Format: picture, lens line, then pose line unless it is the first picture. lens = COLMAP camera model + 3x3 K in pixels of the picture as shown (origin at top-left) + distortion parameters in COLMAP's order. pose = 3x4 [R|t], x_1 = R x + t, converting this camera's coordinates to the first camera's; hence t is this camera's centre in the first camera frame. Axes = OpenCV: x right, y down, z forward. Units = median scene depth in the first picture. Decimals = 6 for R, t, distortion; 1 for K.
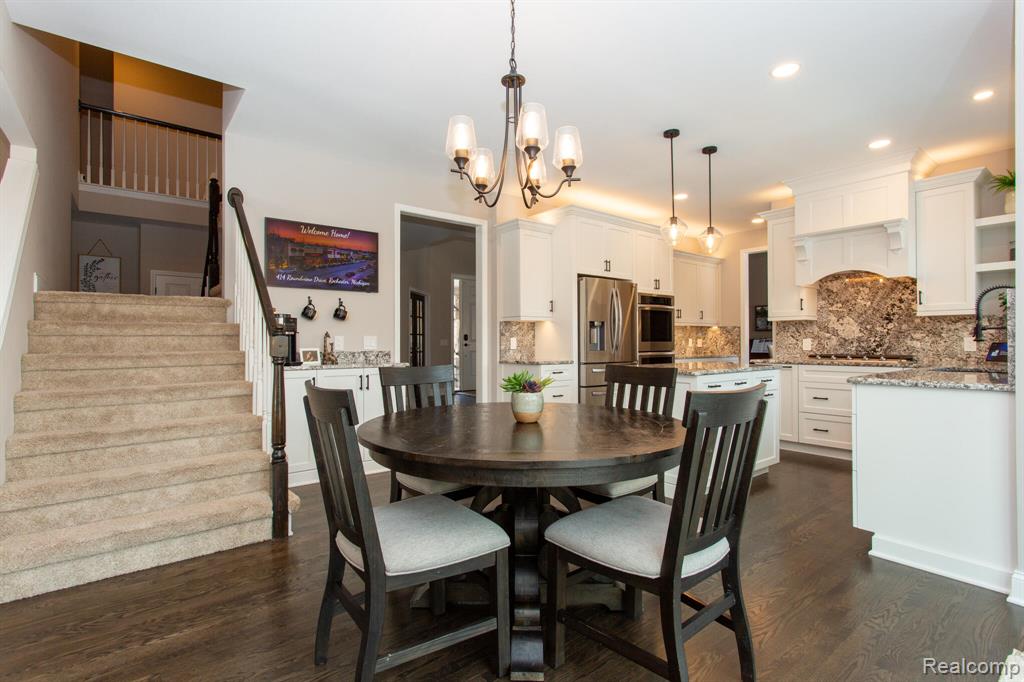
lens RADIAL K [[488.6, 0, 522.1], [0, 488.6, 340.8], [0, 0, 1]] dist [-0.000307, 0.002845]
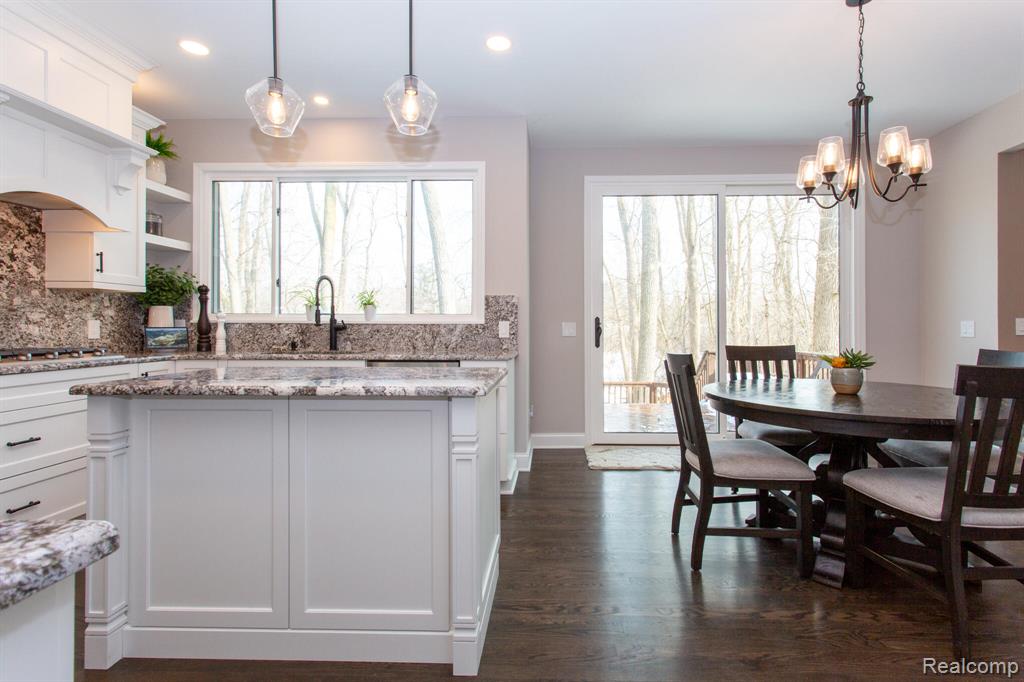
lens RADIAL K [[488.6, 0, 541.9], [0, 488.6, 325.6], [0, 0, 1]] dist [-0.000307, 0.002845]
pose [[-0.756736, 0.001641, 0.653718, -0.092327], [-0.000813, 0.999994, -0.003452, 0.002893], [-0.653720, -0.003144, -0.756730, 0.959910]]
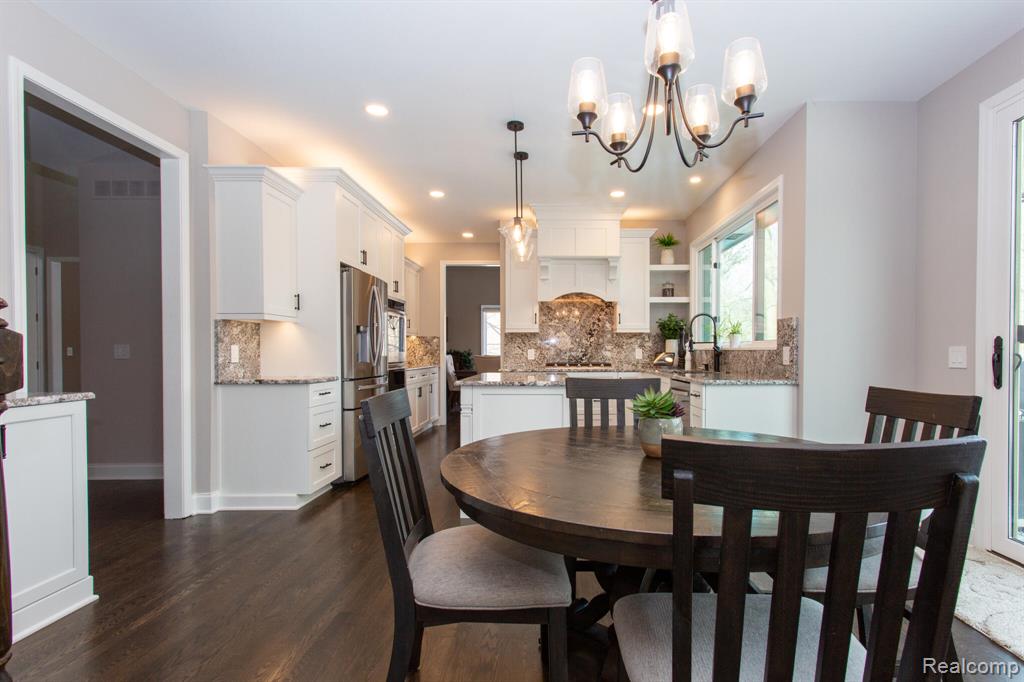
lens RADIAL K [[488.6, 0, 547.8], [0, 488.6, 353.6], [0, 0, 1]] dist [-0.000307, 0.002845]
pose [[0.631145, -0.000993, 0.775664, -0.278953], [-0.002360, 0.999992, 0.003201, 0.002113], [-0.775661, -0.003851, 0.631138, 0.277281]]
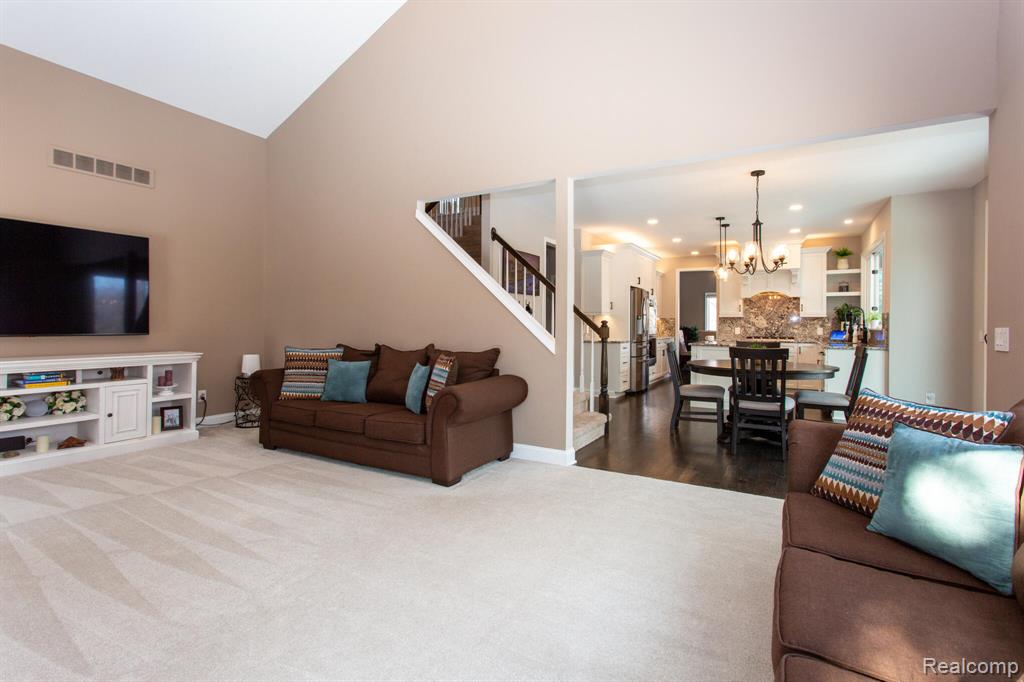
lens RADIAL K [[488.6, 0, 511.1], [0, 488.6, 327.2], [0, 0, 1]] dist [-0.000307, 0.002845]
pose [[0.933554, 0.006166, 0.358385, -0.836566], [-0.009394, 0.999929, 0.007267, -0.011362], [-0.358315, -0.010151, 0.933546, -0.351731]]
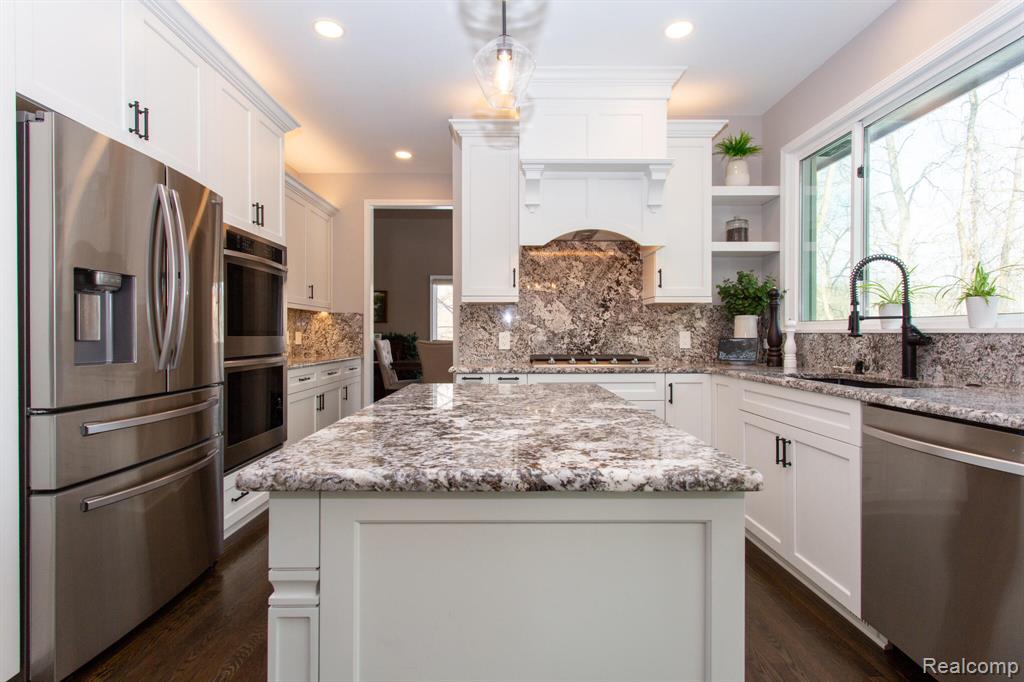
lens RADIAL K [[488.6, 0, 508.0], [0, 488.6, 334.6], [0, 0, 1]] dist [-0.000307, 0.002845]
pose [[0.622346, 0.003434, 0.782735, 0.069930], [-0.003023, 0.999993, -0.001983, 0.000781], [-0.782736, -0.001132, 0.622352, 0.616585]]
